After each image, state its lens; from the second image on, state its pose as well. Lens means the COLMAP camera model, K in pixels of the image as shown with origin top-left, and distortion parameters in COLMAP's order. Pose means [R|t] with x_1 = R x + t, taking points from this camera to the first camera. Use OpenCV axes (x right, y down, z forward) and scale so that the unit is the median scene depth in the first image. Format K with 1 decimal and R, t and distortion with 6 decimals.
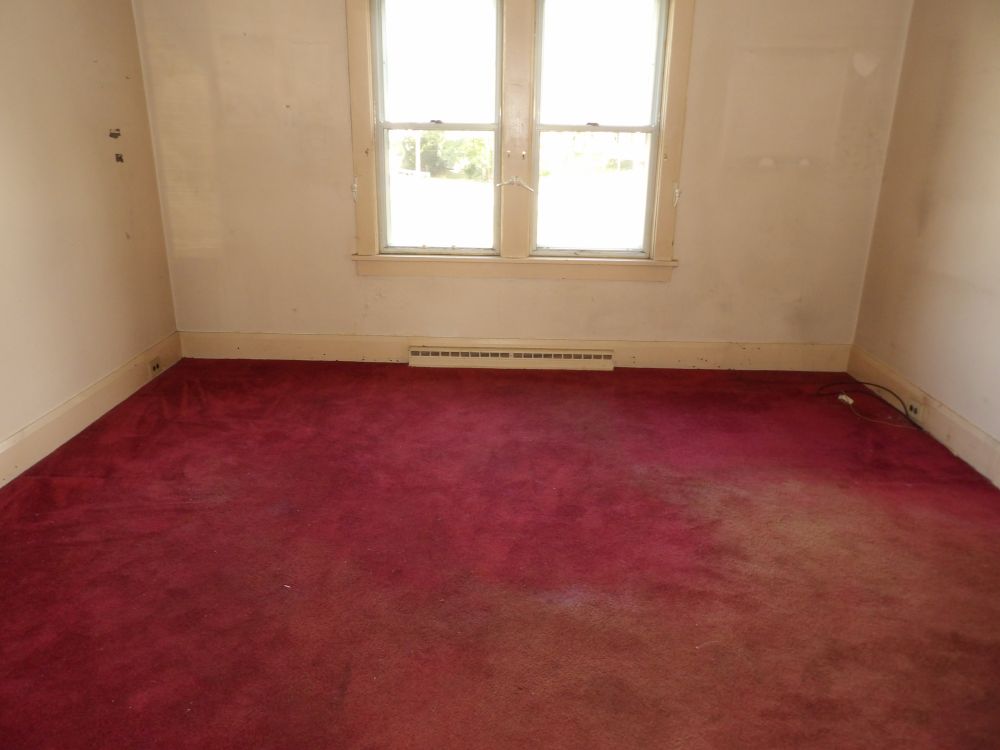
lens RADIAL K [[677.9, 0, 495.2], [0, 677.9, 375.5], [0, 0, 1]] dist [-0.003913, -0.000427]
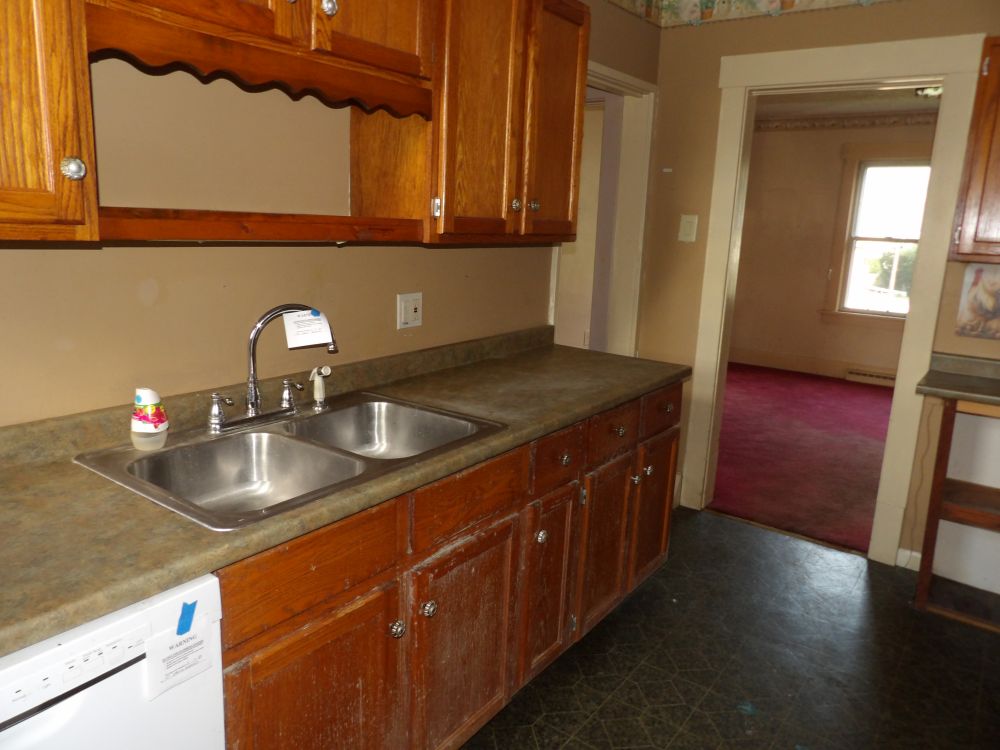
lens RADIAL K [[717.4, 0, 499.6], [0, 717.4, 369.4], [0, 0, 1]] dist [-0.009166, -0.003572]
pose [[0.815039, 0.129962, -0.564642, 0.153298], [-0.226338, 0.968503, -0.103794, 0.306528], [0.533369, 0.212396, 0.818783, -0.806494]]
